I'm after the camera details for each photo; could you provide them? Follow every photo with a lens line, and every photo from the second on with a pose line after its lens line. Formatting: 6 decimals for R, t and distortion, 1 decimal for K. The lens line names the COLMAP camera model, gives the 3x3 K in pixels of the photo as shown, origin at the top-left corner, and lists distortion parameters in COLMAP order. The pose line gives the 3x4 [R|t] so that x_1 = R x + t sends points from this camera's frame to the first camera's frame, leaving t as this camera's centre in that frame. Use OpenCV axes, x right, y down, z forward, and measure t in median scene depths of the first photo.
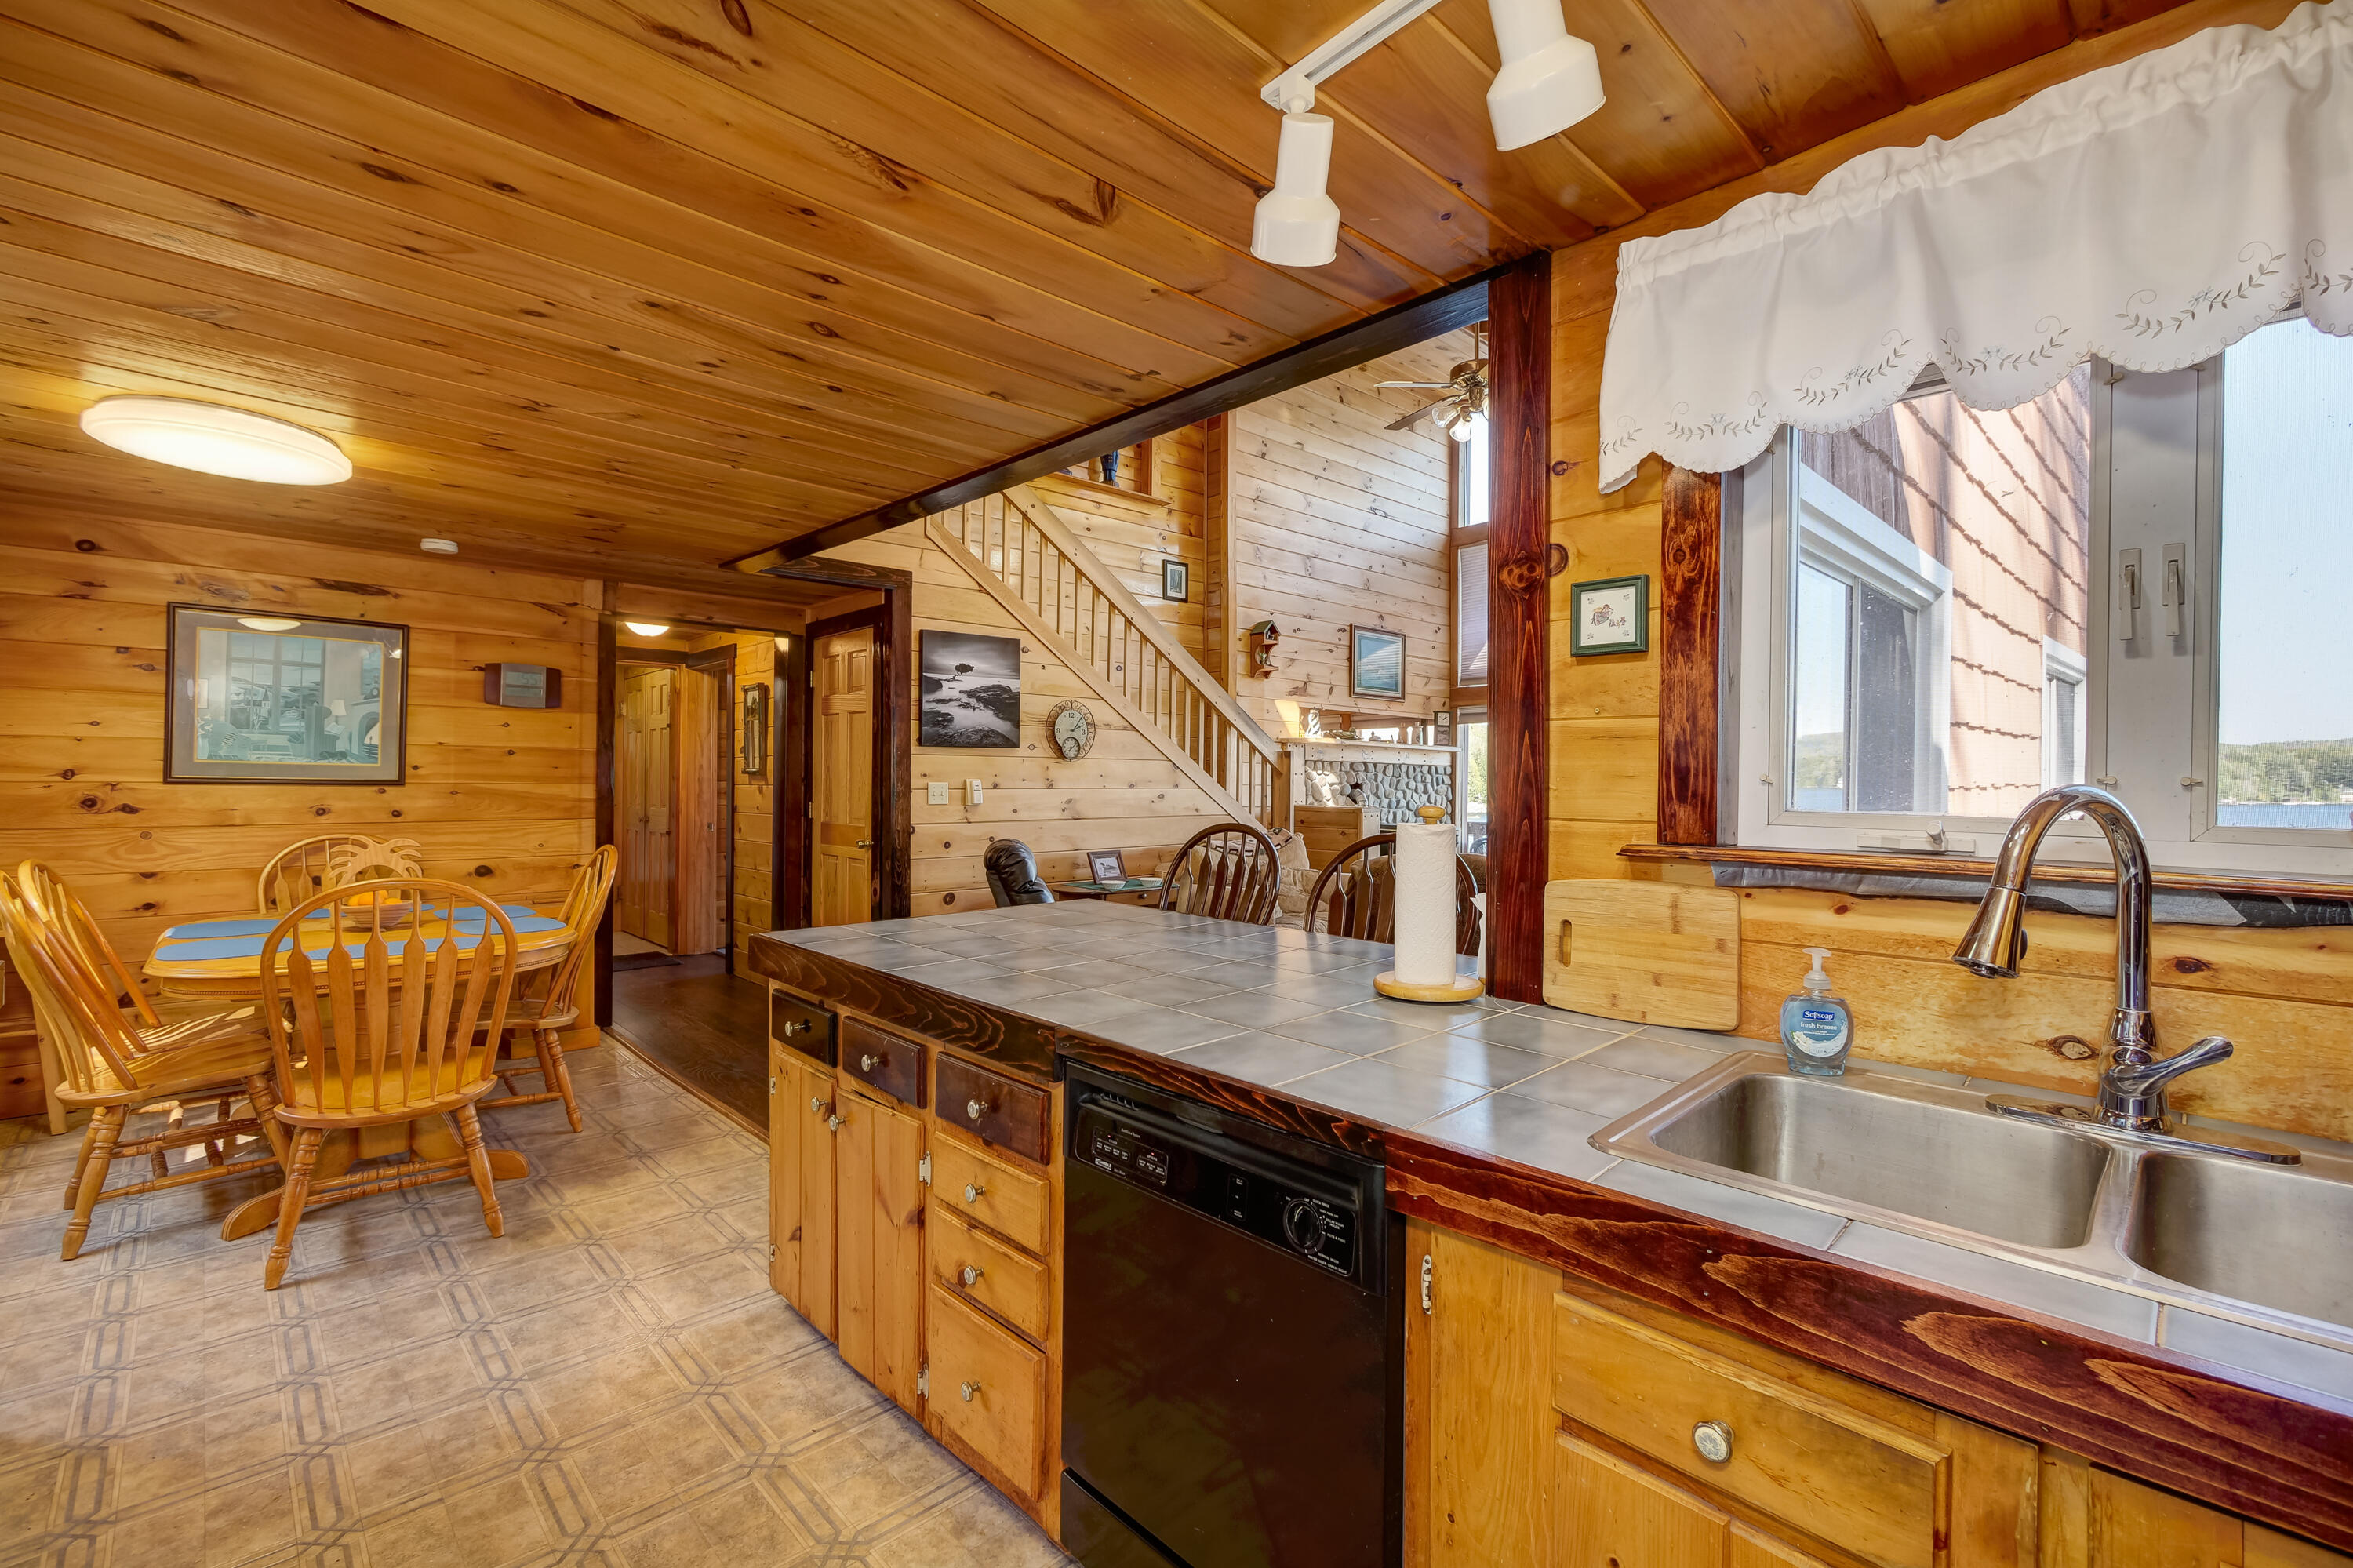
lens RADIAL K [[1017.1, 0, 1177.4], [0, 1017.1, 779.4], [0, 0, 1]] dist [-0.003073, -0.000394]
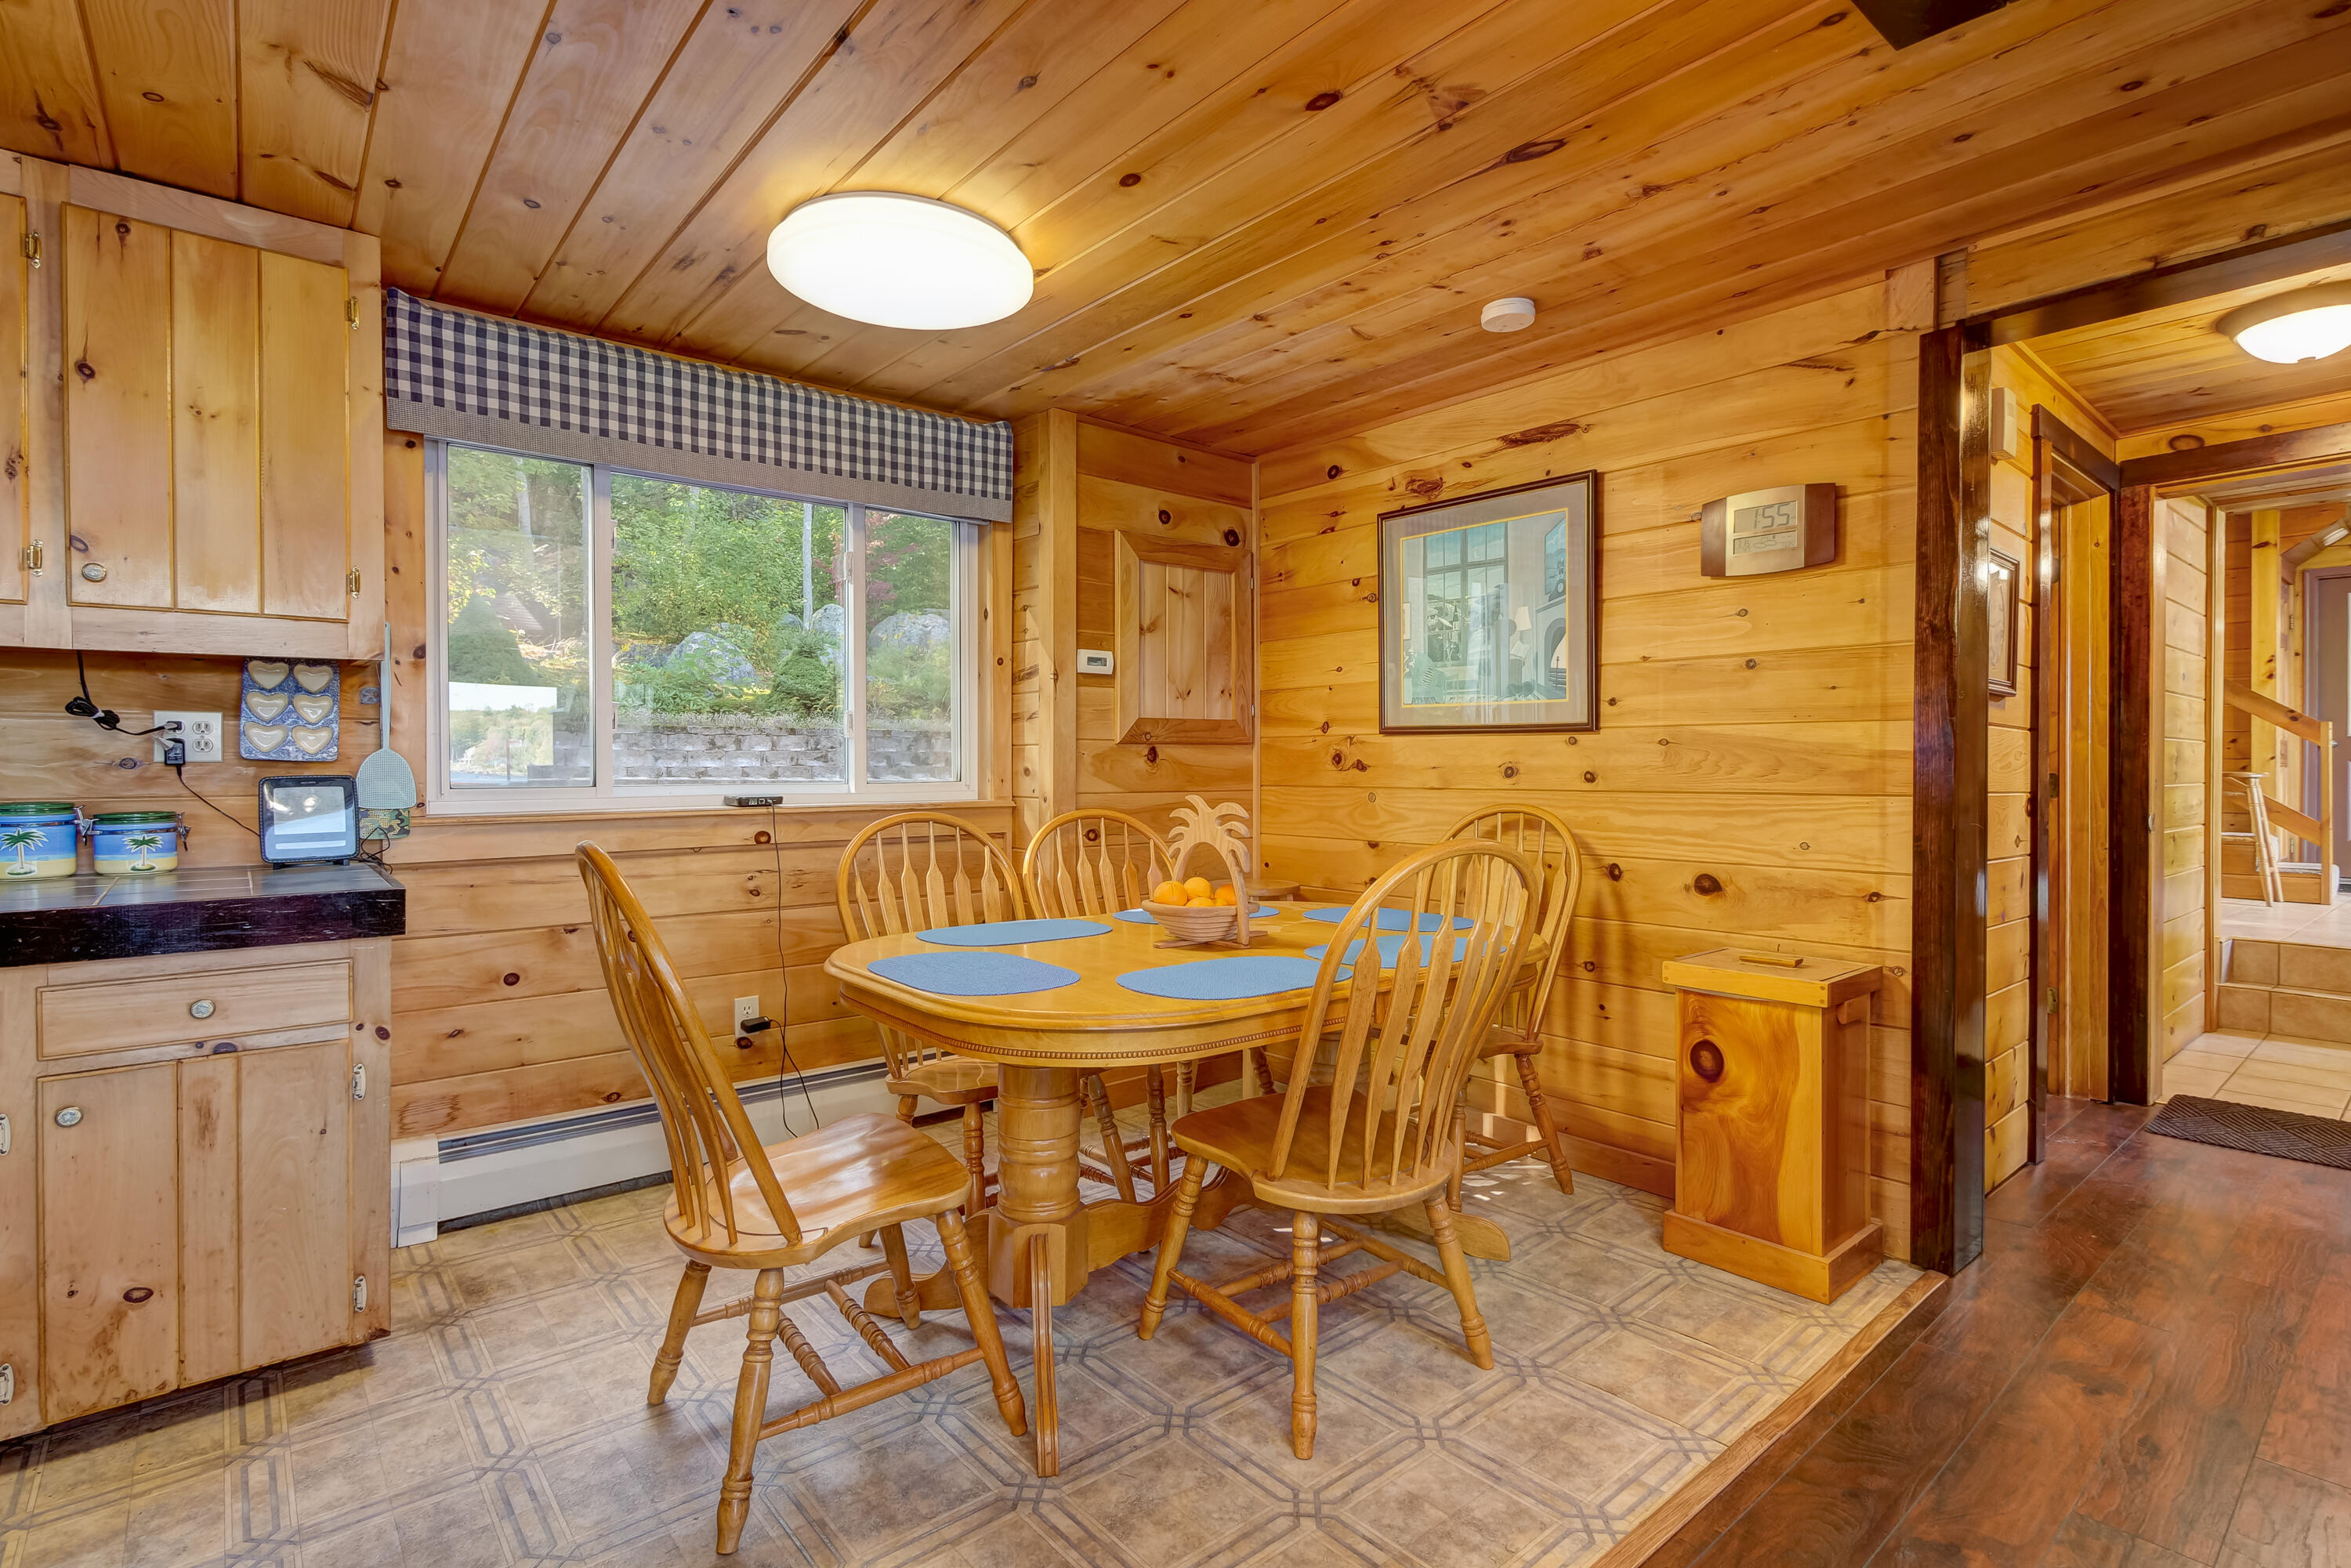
lens RADIAL K [[1113.4, 0, 1177.4], [0, 1113.4, 773.4], [0, 0, 1]] dist [0.002416, -0.000325]
pose [[-0.058323, -0.002367, -0.998295, -0.163276], [0.000399, 0.999997, -0.002394, 0.077993], [0.998298, -0.000538, -0.058322, 1.853286]]
